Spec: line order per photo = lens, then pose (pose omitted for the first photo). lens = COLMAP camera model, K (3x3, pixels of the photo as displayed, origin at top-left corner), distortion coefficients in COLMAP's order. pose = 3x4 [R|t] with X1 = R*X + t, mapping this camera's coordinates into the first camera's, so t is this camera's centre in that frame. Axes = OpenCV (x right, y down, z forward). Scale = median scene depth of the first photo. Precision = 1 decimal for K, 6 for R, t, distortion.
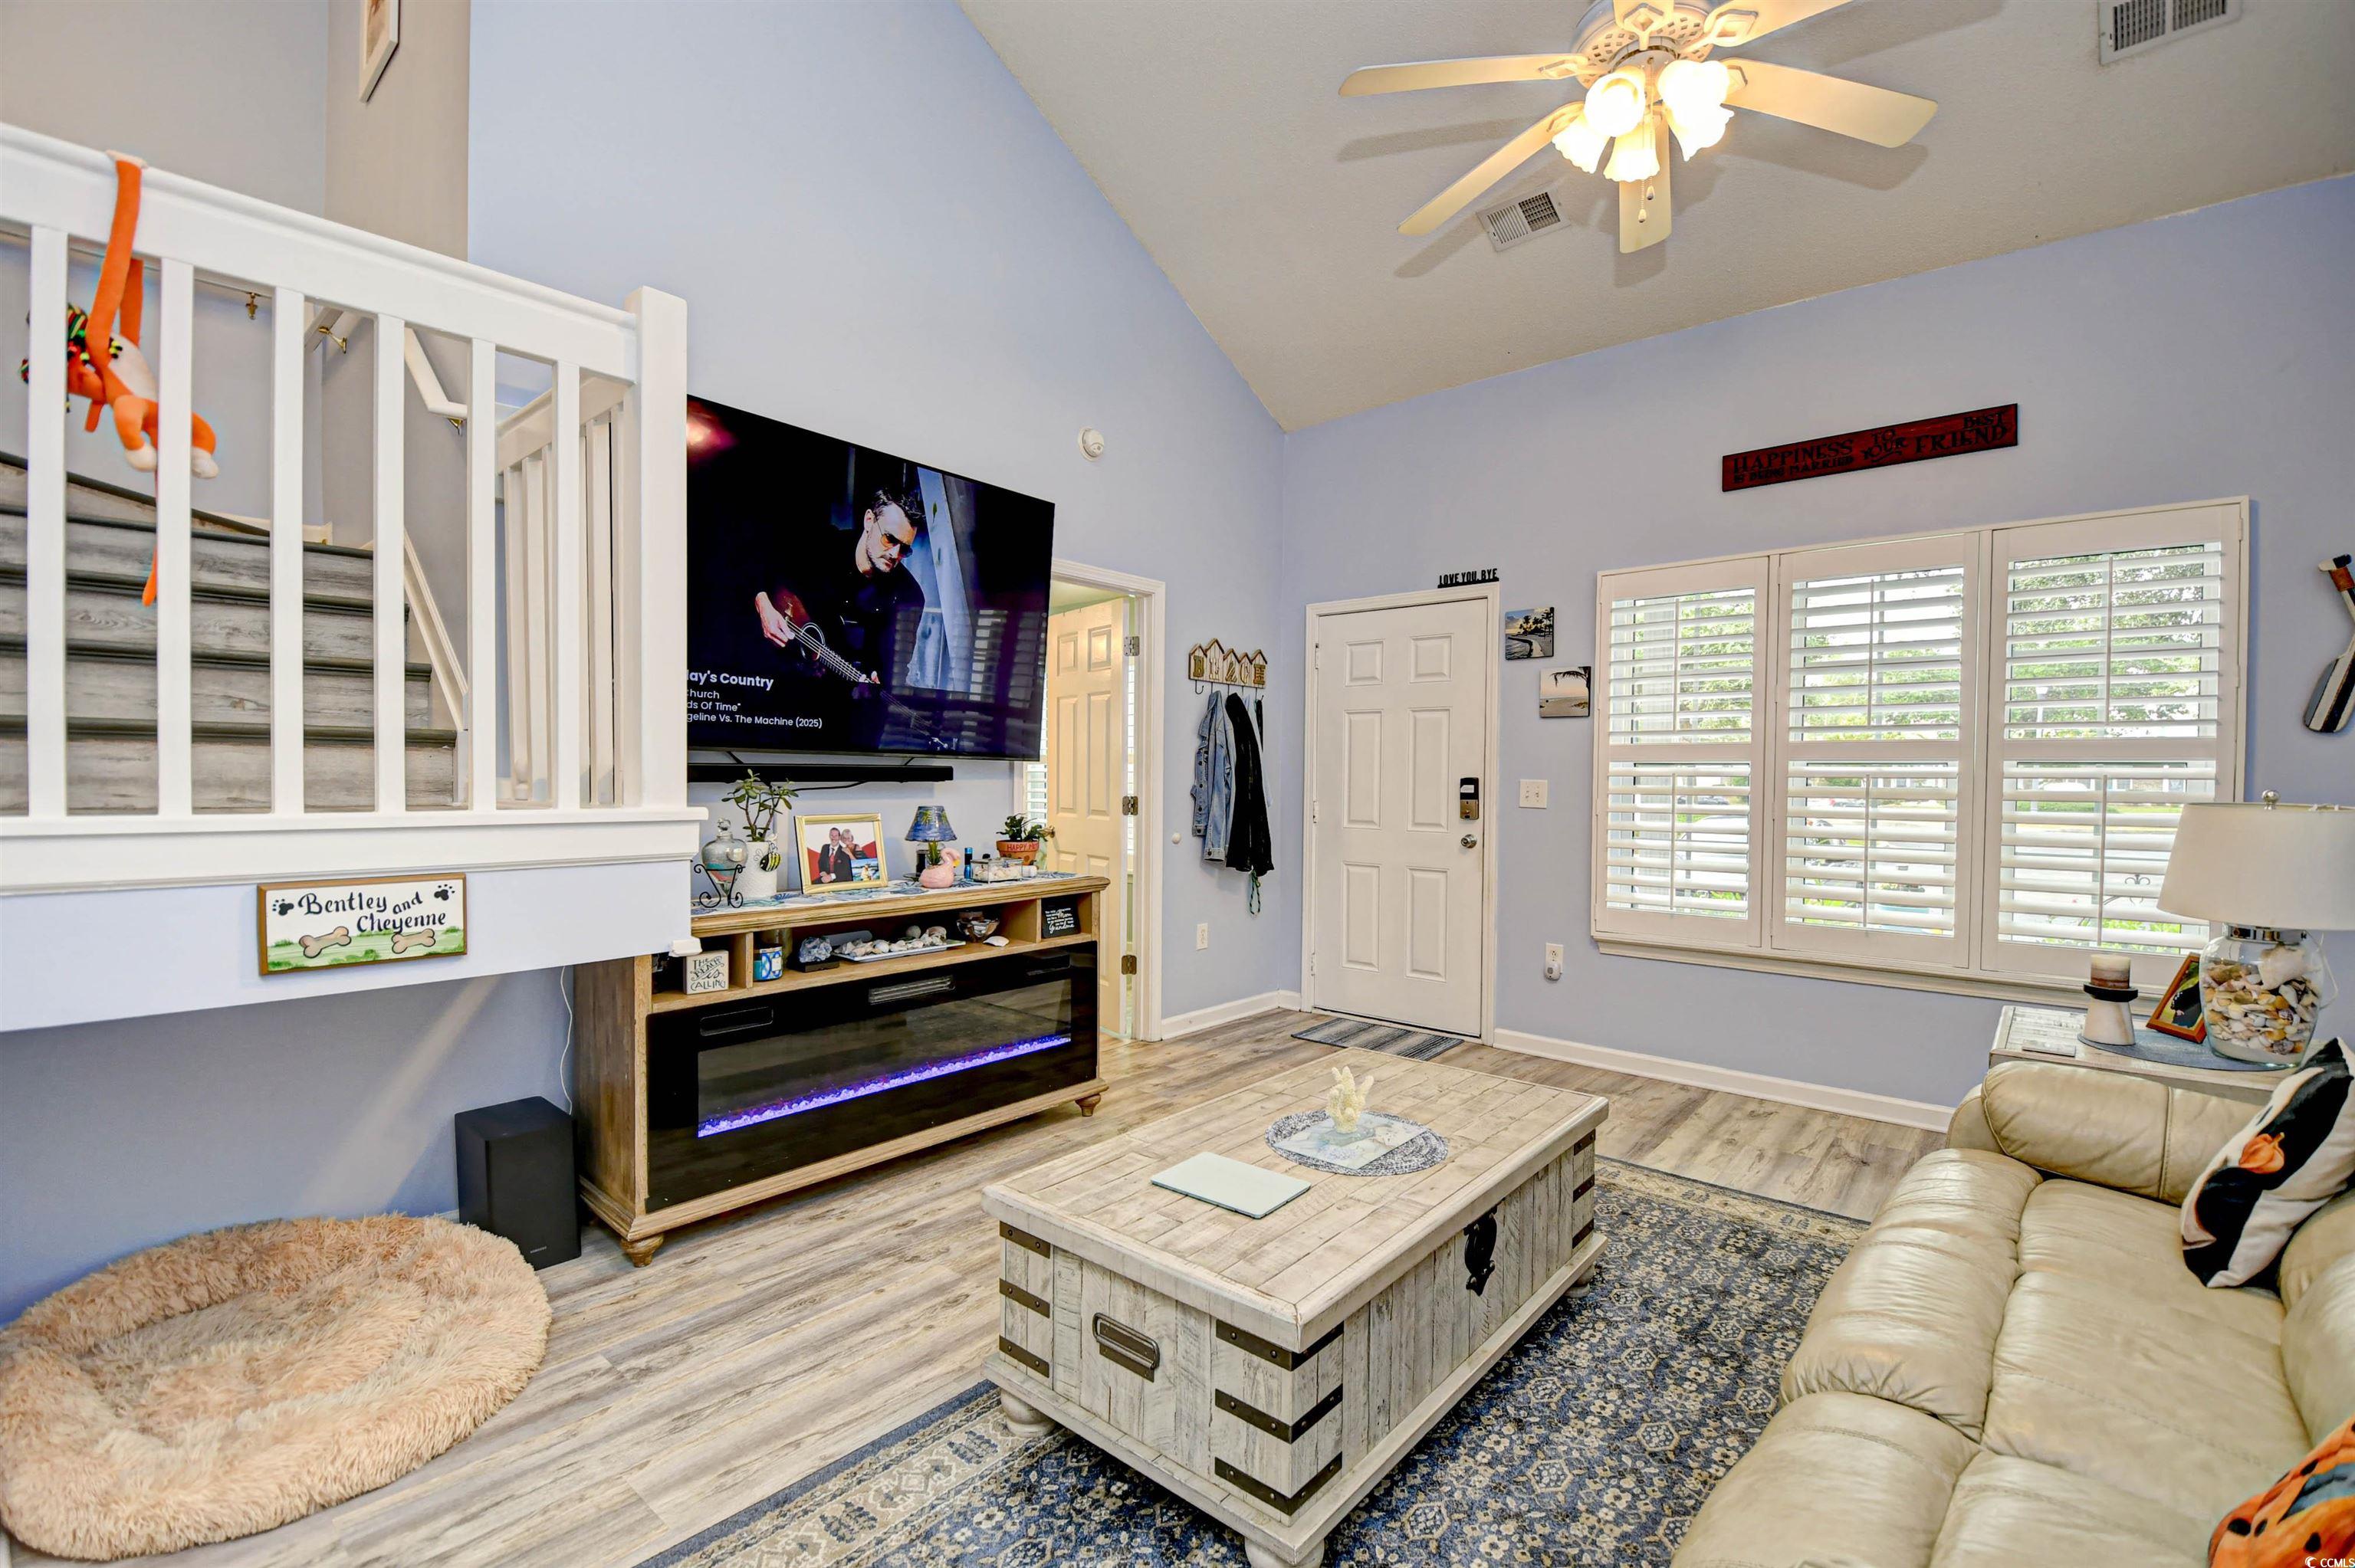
lens RADIAL K [[1035.6, 0, 1163.0], [0, 1035.6, 798.2], [0, 0, 1]] dist [-0.000571, -0.011061]
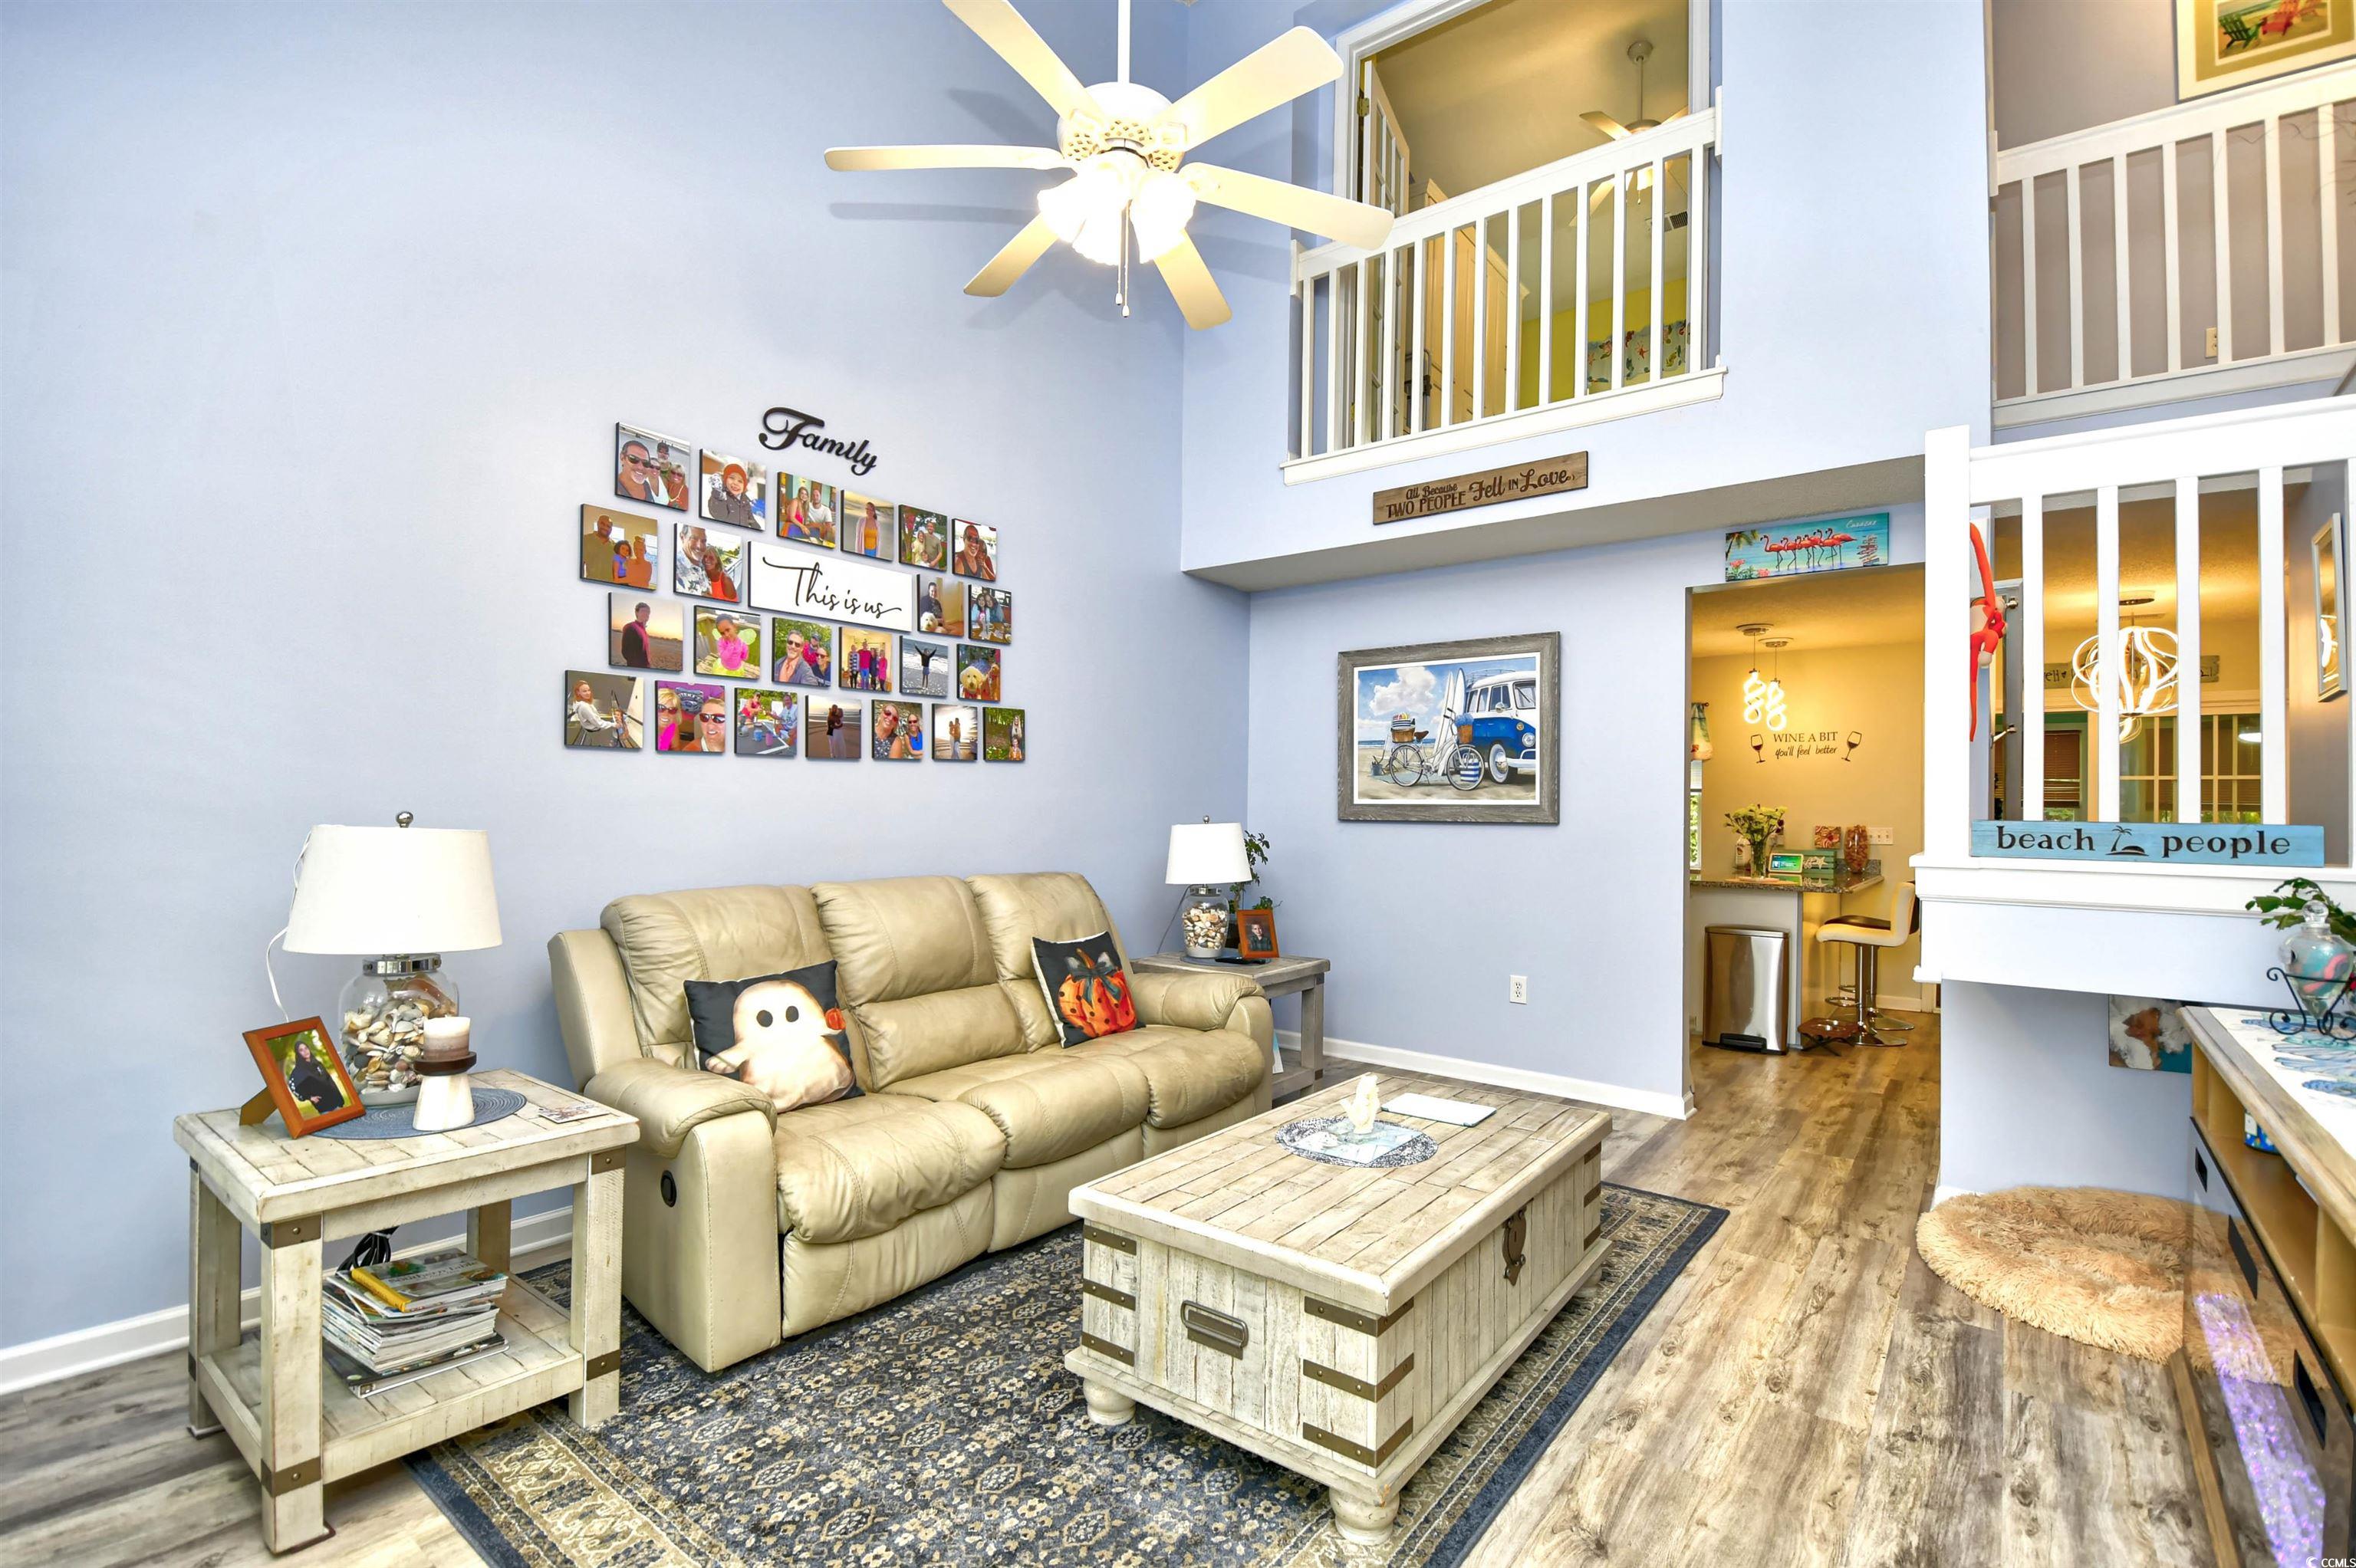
lens RADIAL K [[1062.6, 0, 1159.0], [0, 1062.6, 788.8], [0, 0, 1]] dist [-0.005498, -0.000991]
pose [[-0.998457, -0.022584, -0.050729, 0.372950], [-0.022734, 0.999739, 0.002378, -0.039895], [0.050662, 0.003527, -0.998710, 1.713193]]
